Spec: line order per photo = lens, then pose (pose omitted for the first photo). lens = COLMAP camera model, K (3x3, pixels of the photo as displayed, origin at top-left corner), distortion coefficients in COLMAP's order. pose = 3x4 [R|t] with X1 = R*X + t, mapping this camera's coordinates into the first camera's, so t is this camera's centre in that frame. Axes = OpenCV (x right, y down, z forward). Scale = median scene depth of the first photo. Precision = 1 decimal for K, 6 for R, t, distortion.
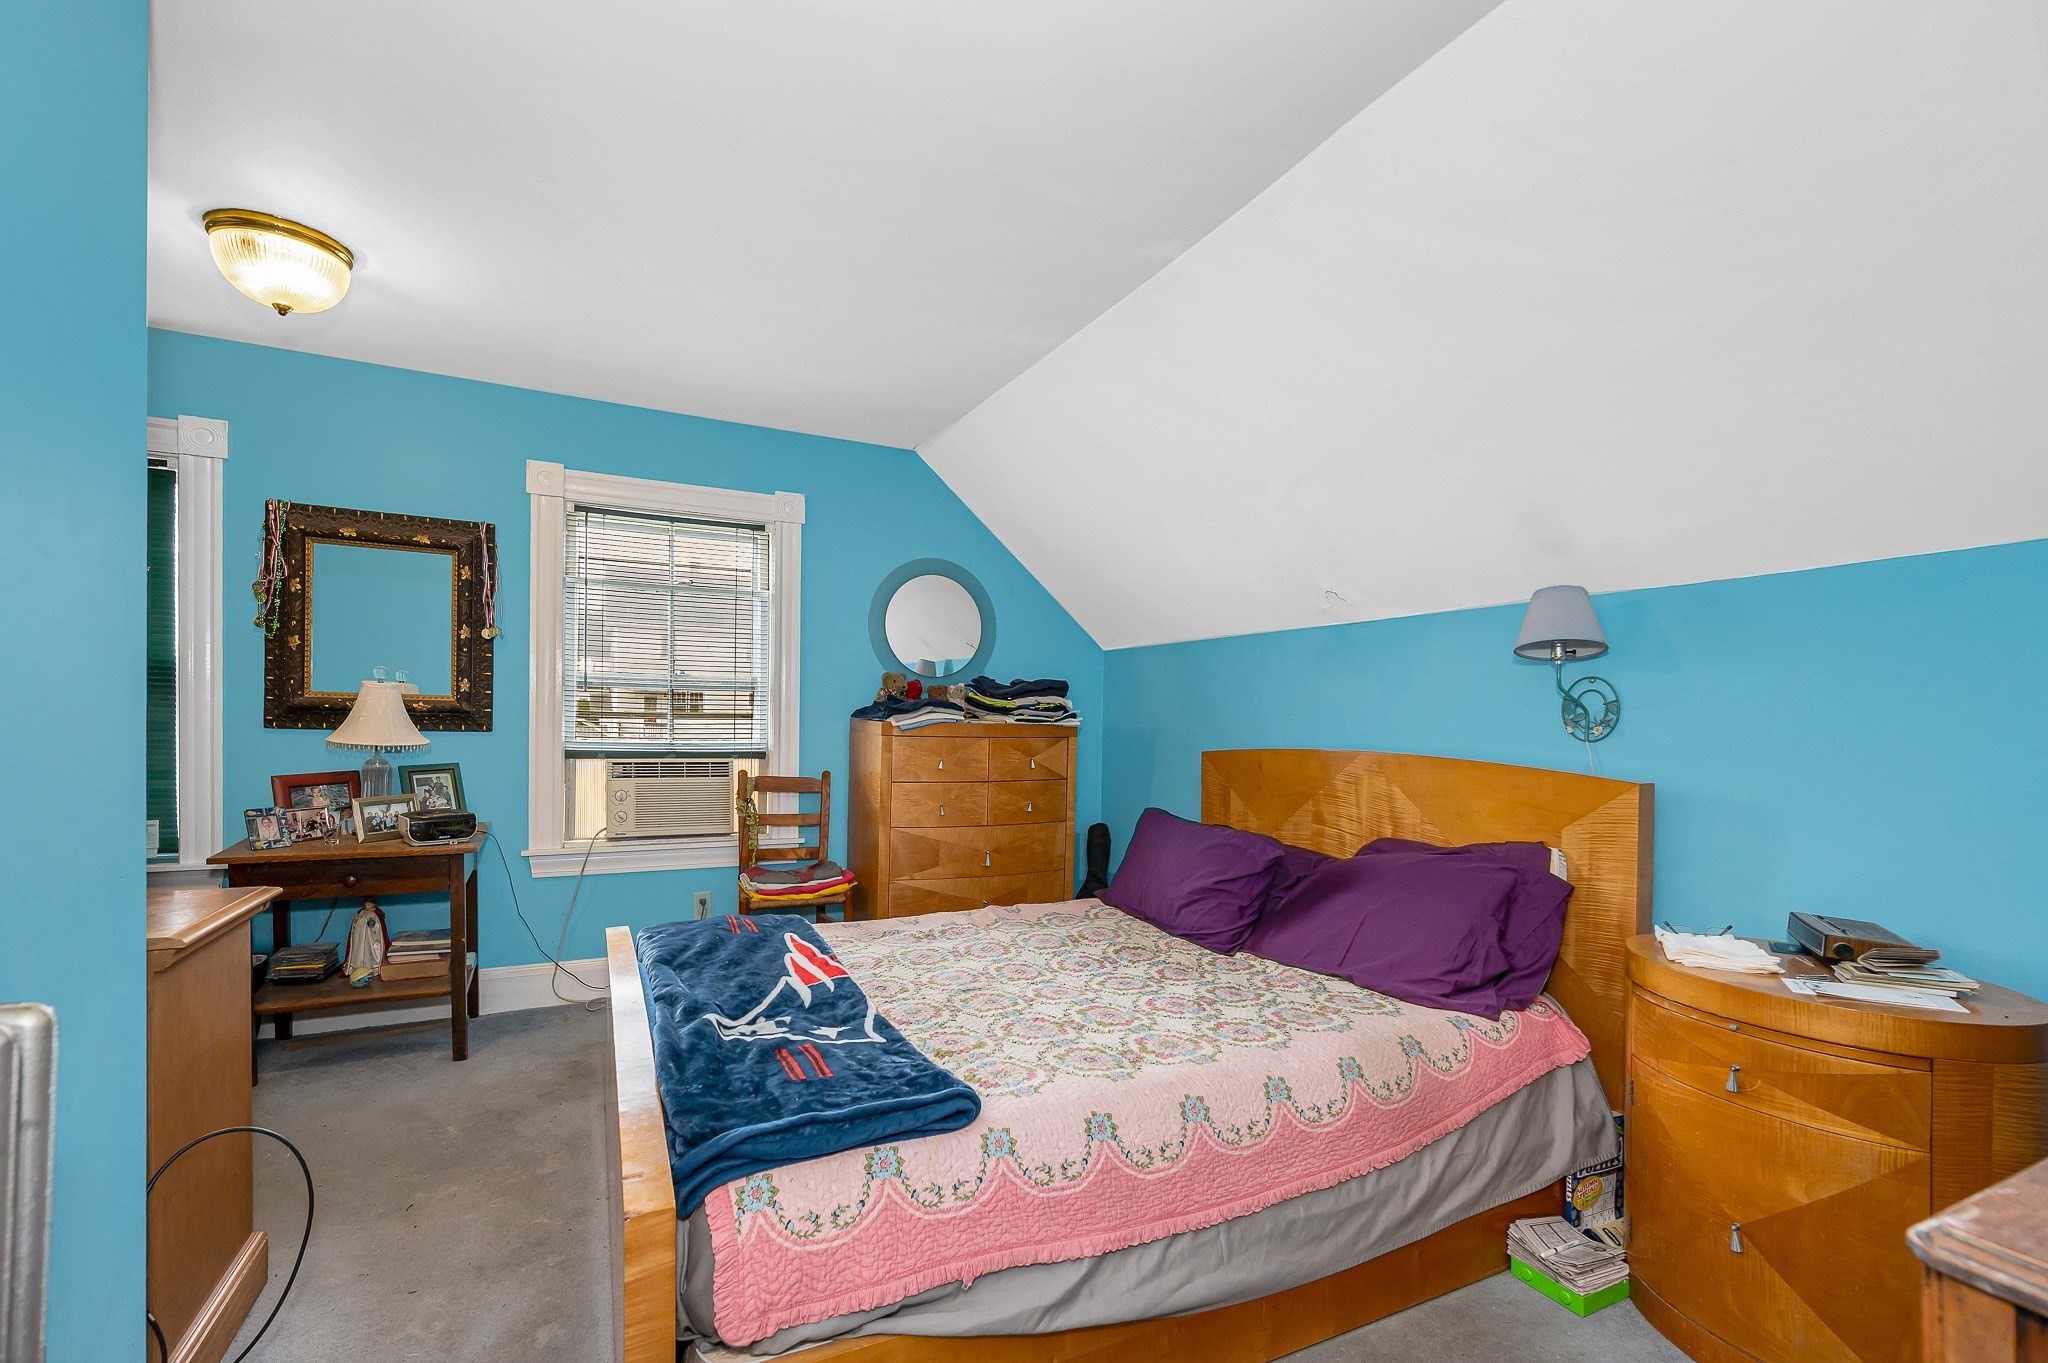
lens RADIAL K [[856.4, 0, 1013.2], [0, 856.4, 710.0], [0, 0, 1]] dist [-0.000485, -0.000177]
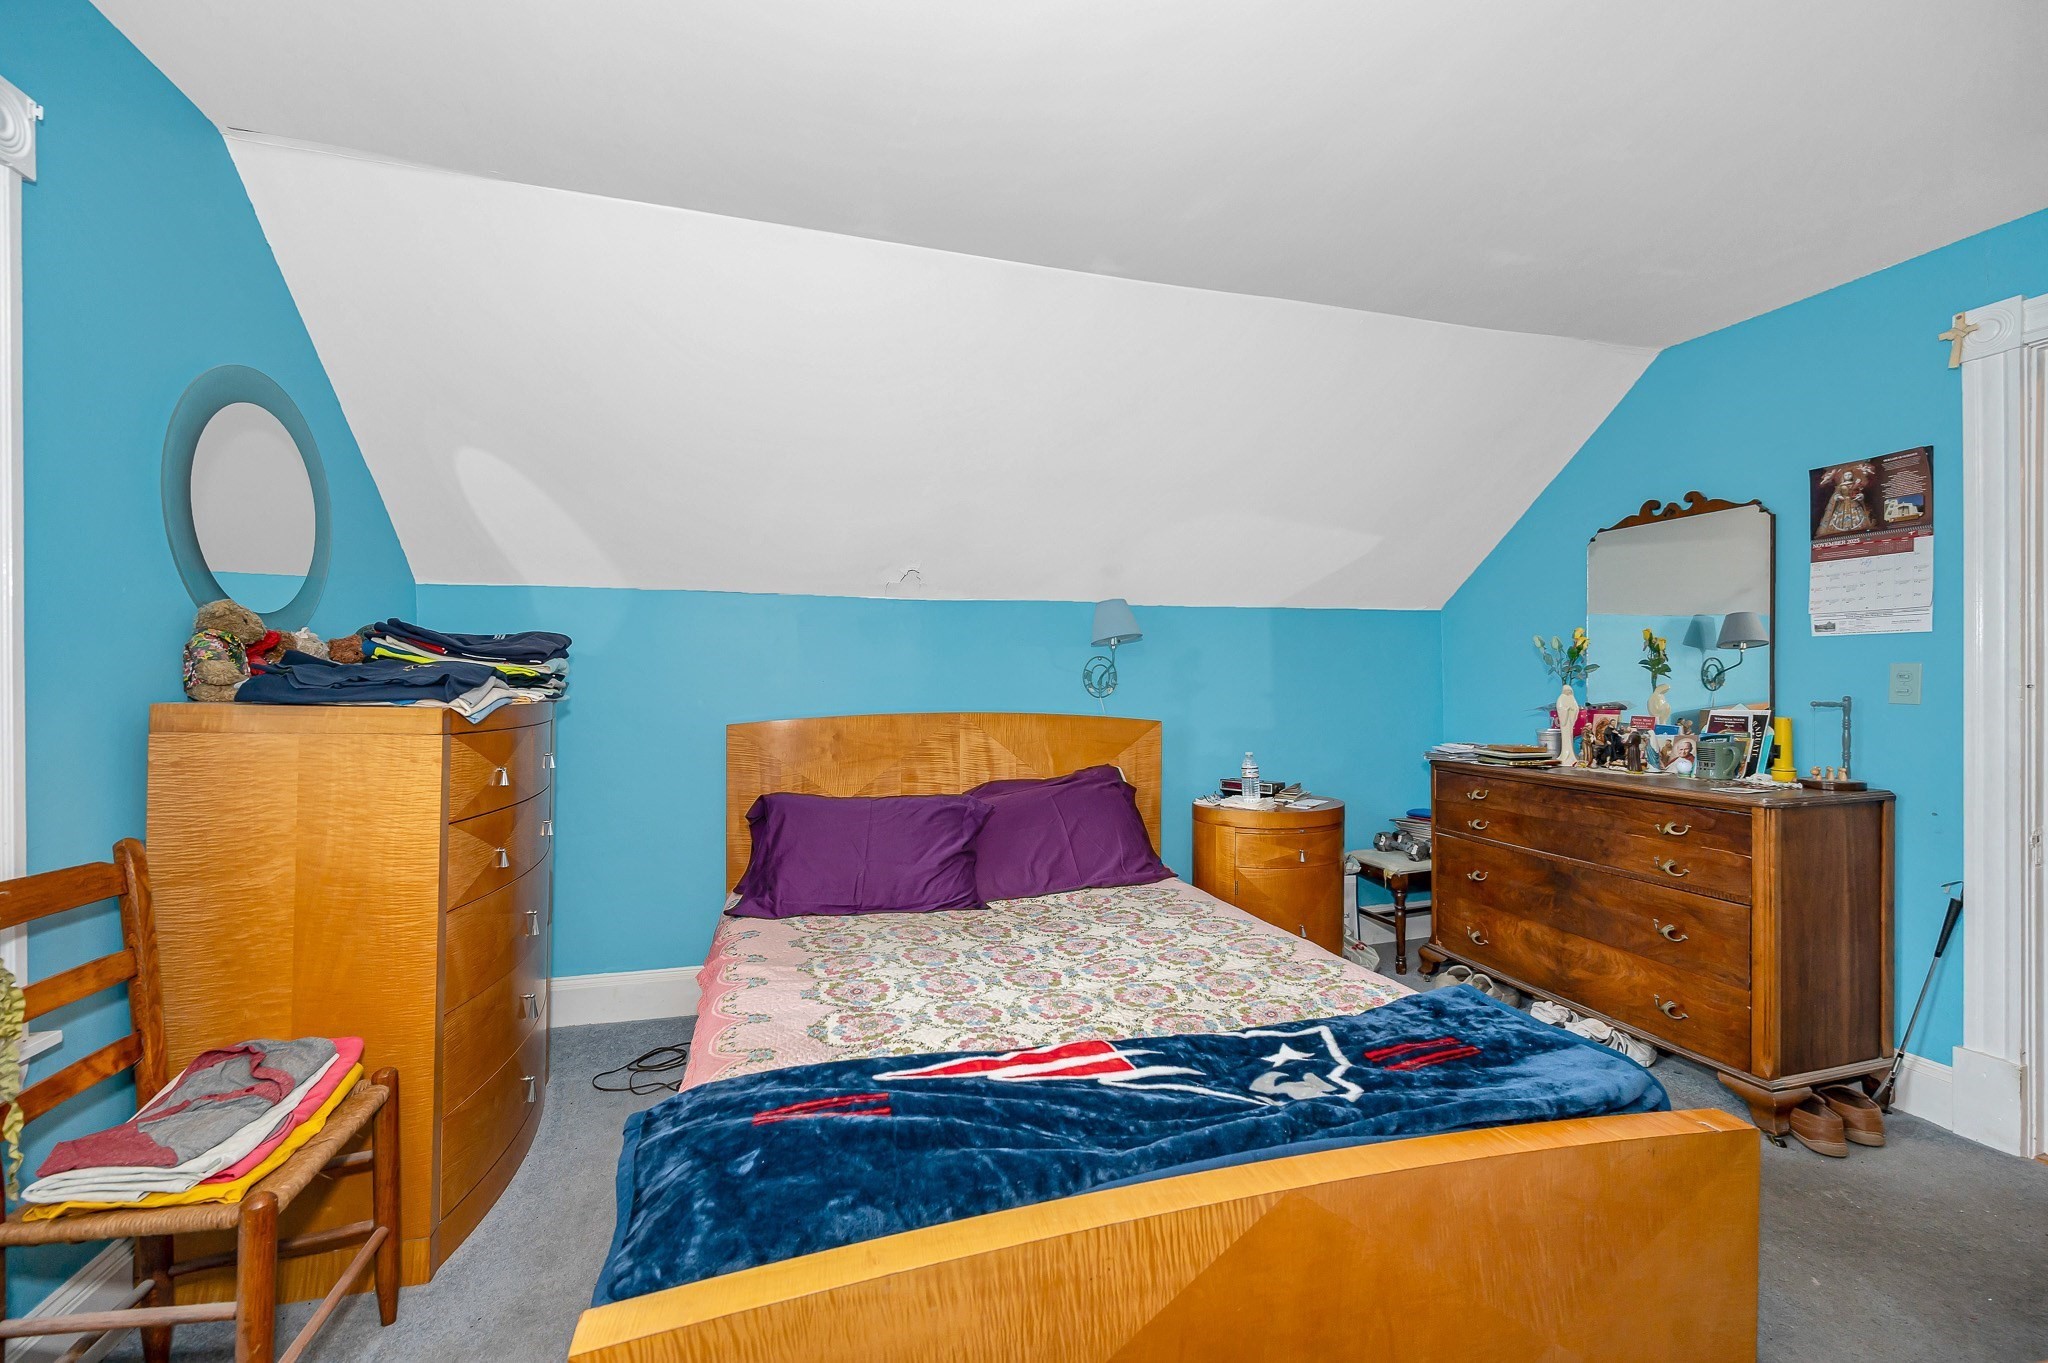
lens RADIAL K [[842.2, 0, 976.9], [0, 842.2, 675.4], [0, 0, 1]] dist [0.000780, 0.000022]
pose [[0.205743, -0.007442, 0.978578, -0.747273], [-0.002526, 0.999964, 0.008136, -0.012907], [-0.978603, -0.004146, 0.205717, 0.765179]]
